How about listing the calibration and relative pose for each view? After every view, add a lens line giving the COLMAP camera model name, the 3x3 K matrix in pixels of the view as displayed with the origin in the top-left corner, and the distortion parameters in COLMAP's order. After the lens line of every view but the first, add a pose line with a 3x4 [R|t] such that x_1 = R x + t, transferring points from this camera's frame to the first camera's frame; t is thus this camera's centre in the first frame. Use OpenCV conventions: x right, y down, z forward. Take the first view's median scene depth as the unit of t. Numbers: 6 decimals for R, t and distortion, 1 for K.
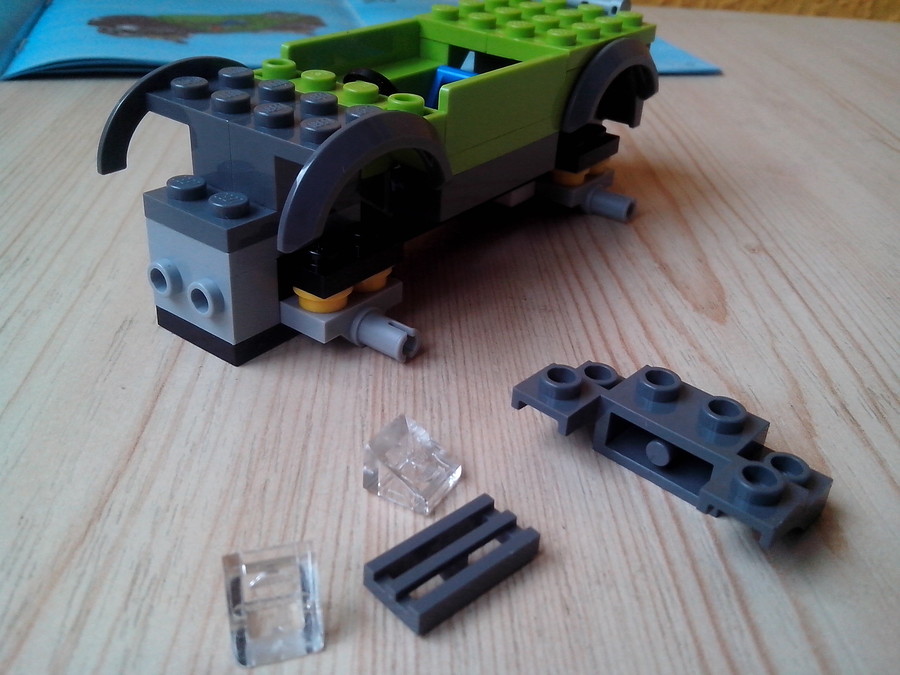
lens RADIAL K [[887.2, 0, 452.6], [0, 887.2, 333.5], [0, 0, 1]] dist [0.072214, -0.229778]
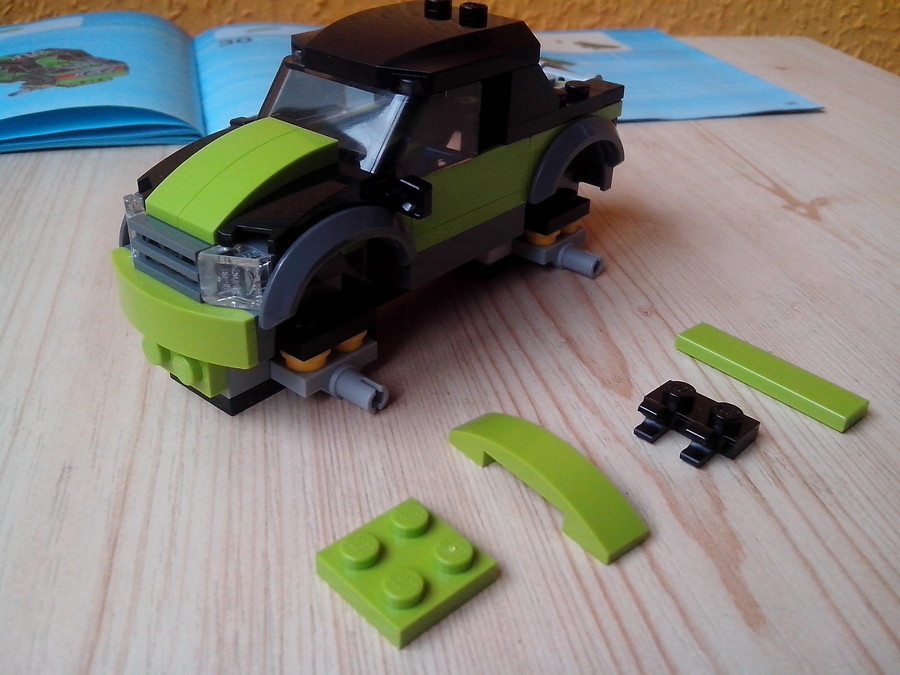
lens RADIAL K [[887.2, 0, 452.6], [0, 887.2, 333.5], [0, 0, 1]] dist [0.072214, -0.229778]
pose [[0.987458, -0.098510, 0.123383, -0.047106], [0.097196, 0.995126, 0.016637, -0.160900], [-0.124420, -0.004436, 0.992220, -0.067055]]
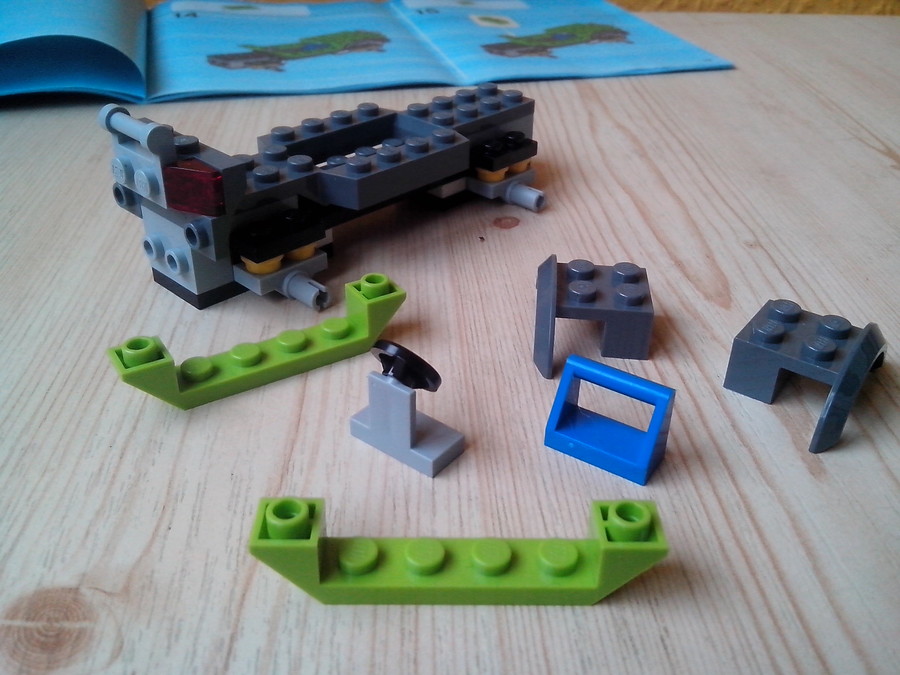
lens RADIAL K [[884.3, 0, 450.0], [0, 884.3, 337.5], [0, 0, 1]] dist [0.065332, -0.202227]
pose [[0.999174, -0.040071, -0.006759, -0.103618], [0.040249, 0.998780, 0.028593, -0.028410], [0.005605, -0.028842, 0.999568, -0.322264]]
